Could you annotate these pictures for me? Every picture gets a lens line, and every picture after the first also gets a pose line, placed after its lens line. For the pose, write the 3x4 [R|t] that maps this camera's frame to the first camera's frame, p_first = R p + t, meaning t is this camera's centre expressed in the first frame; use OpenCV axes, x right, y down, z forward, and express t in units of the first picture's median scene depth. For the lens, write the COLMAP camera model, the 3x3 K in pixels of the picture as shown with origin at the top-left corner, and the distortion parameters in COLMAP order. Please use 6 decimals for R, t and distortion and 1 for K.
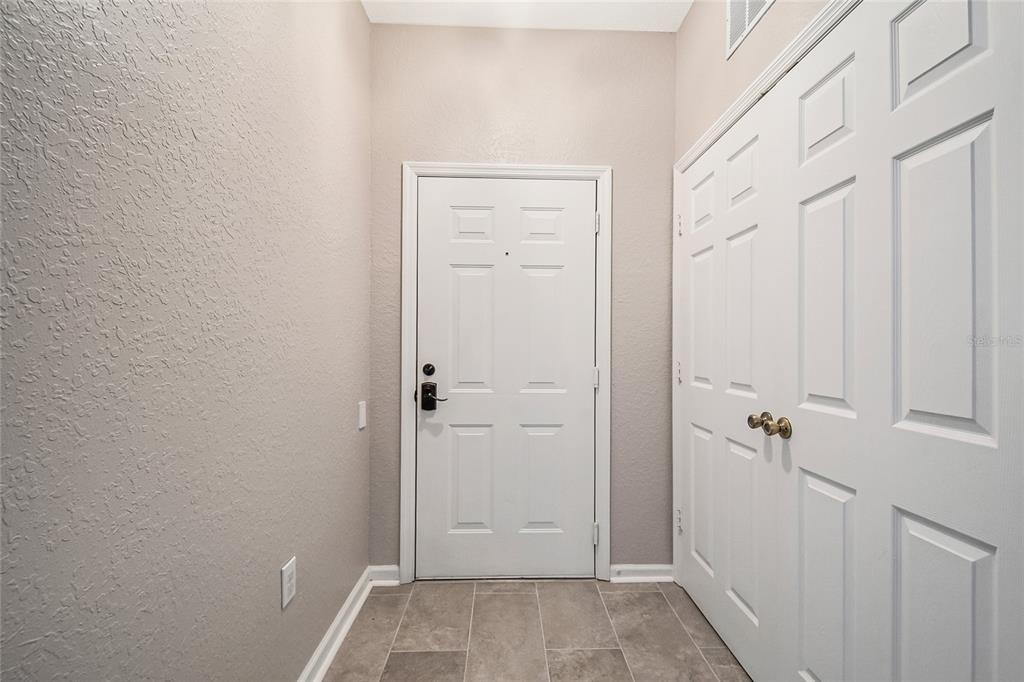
lens RADIAL K [[449.6, 0, 516.6], [0, 449.6, 345.6], [0, 0, 1]] dist [0.033576, -0.021260]
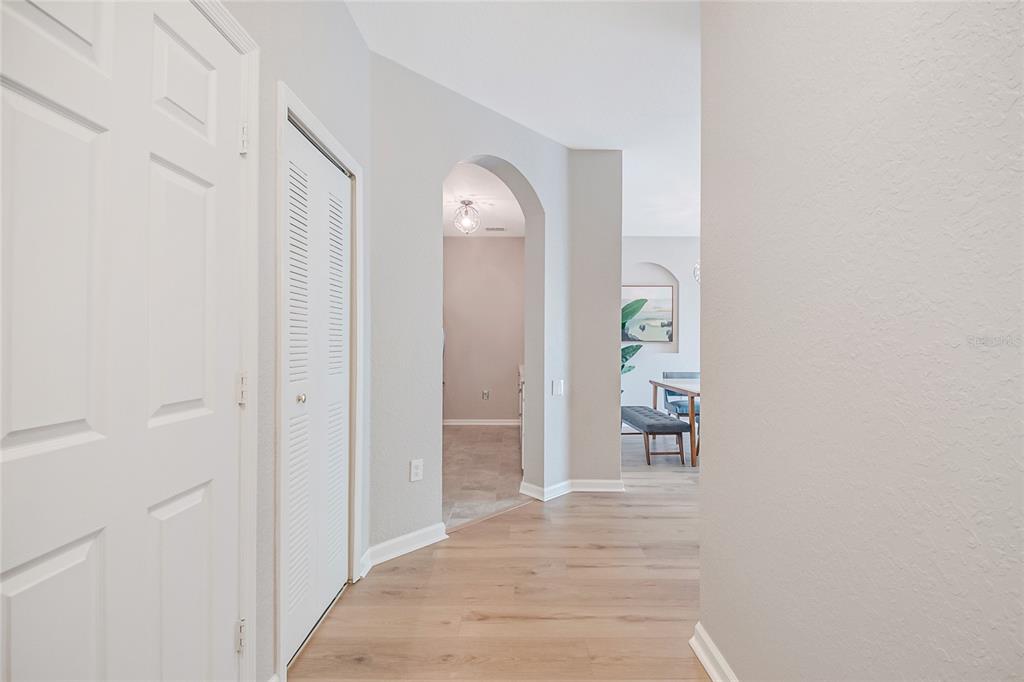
lens RADIAL K [[449.6, 0, 516.6], [0, 449.6, 345.6], [0, 0, 1]] dist [0.033576, -0.021260]
pose [[-0.999190, -0.010467, 0.038857, -0.002110], [-0.010299, 0.999937, 0.004532, -0.005303], [-0.038902, 0.004129, -0.999235, 0.940785]]
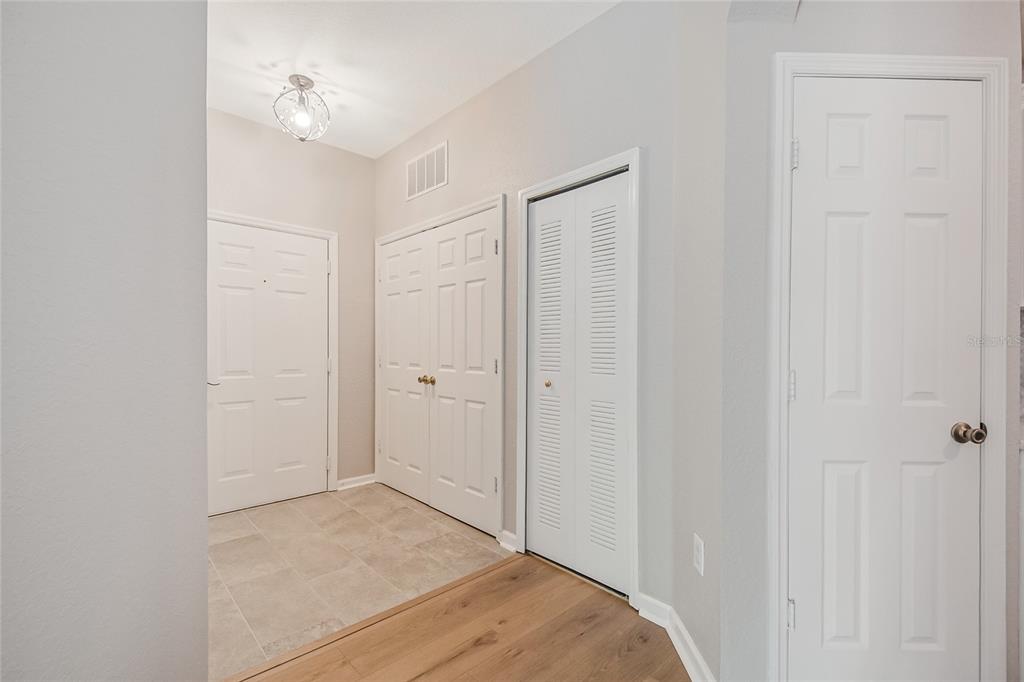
lens RADIAL K [[449.6, 0, 516.6], [0, 449.6, 345.6], [0, 0, 1]] dist [0.033576, -0.021260]
pose [[0.749576, 0.003546, 0.661909, -0.421366], [-0.002144, 0.999993, -0.002929, 0.005175], [-0.661915, 0.000777, 0.749579, -0.695144]]
